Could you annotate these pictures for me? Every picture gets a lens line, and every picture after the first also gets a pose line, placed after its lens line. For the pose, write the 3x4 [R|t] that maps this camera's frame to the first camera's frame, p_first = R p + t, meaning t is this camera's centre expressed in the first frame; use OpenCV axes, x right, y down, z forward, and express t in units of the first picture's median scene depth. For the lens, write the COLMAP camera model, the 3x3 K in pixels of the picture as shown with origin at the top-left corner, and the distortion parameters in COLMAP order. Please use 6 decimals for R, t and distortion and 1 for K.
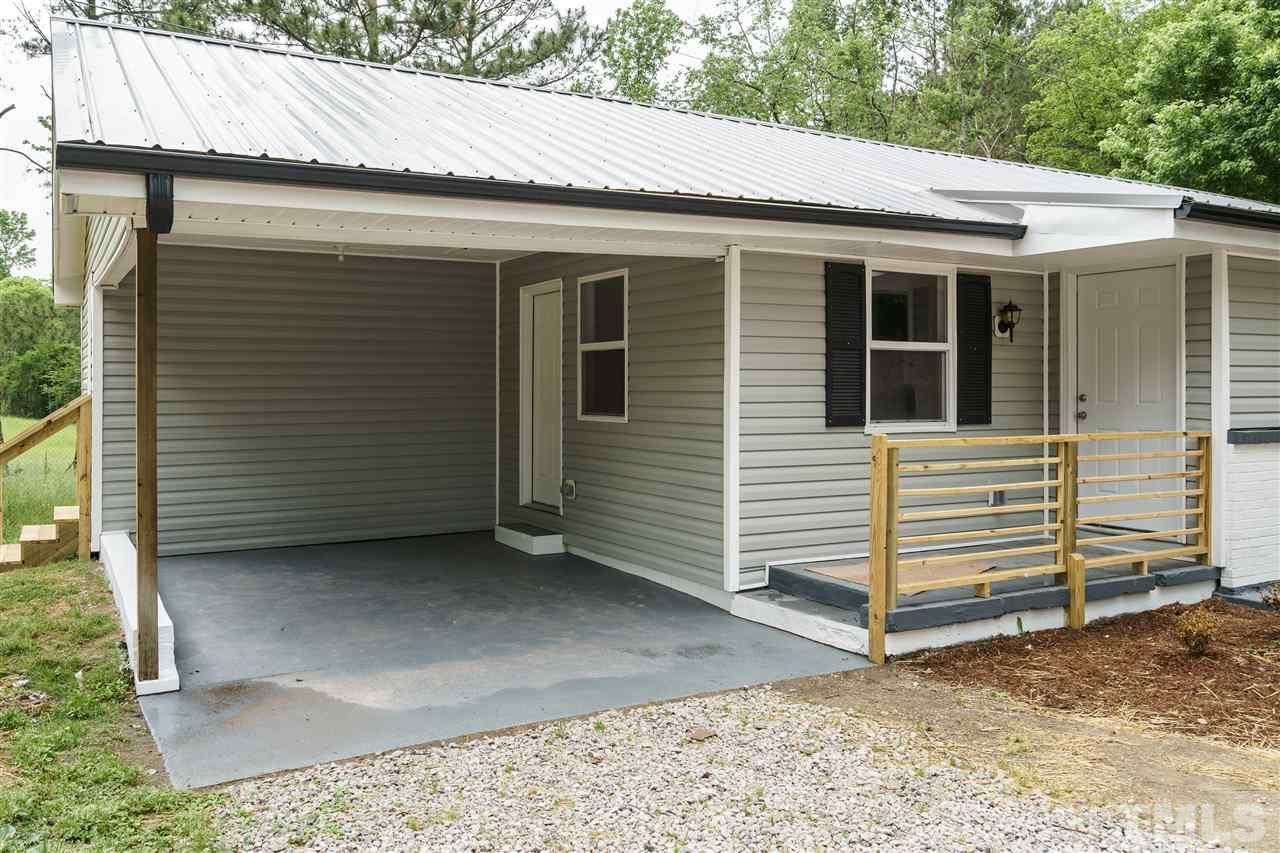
lens RADIAL K [[1067.8, 0, 640.0], [0, 1067.8, 426.5], [0, 0, 1]] dist [0.002771, 0.002722]
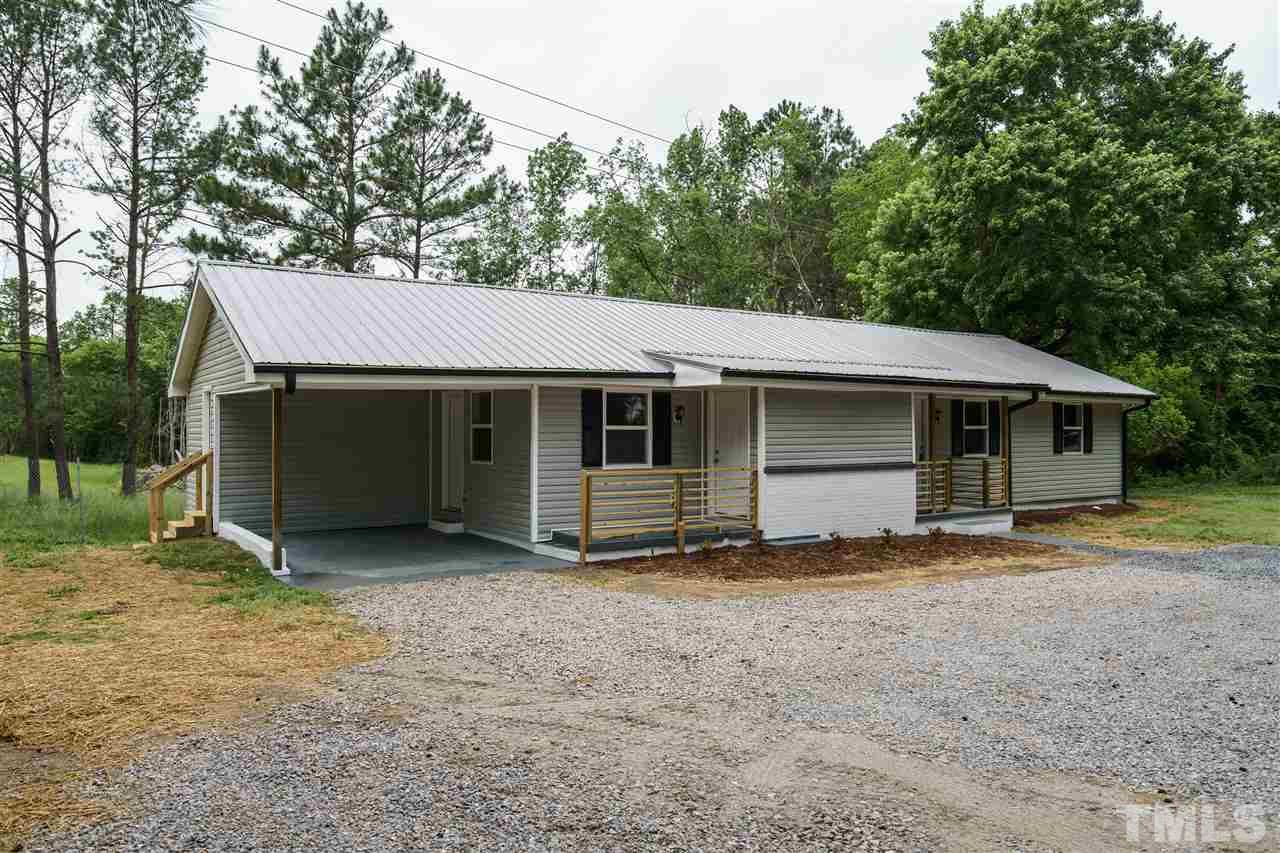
lens RADIAL K [[866.5, 0, 639.4], [0, 866.5, 444.0], [0, 0, 1]] dist [0.001545, 0.000807]
pose [[0.996273, -0.000888, 0.086257, 0.126722], [0.002793, 0.999755, -0.021970, -0.006070], [-0.086216, 0.022129, 0.996031, -0.674111]]
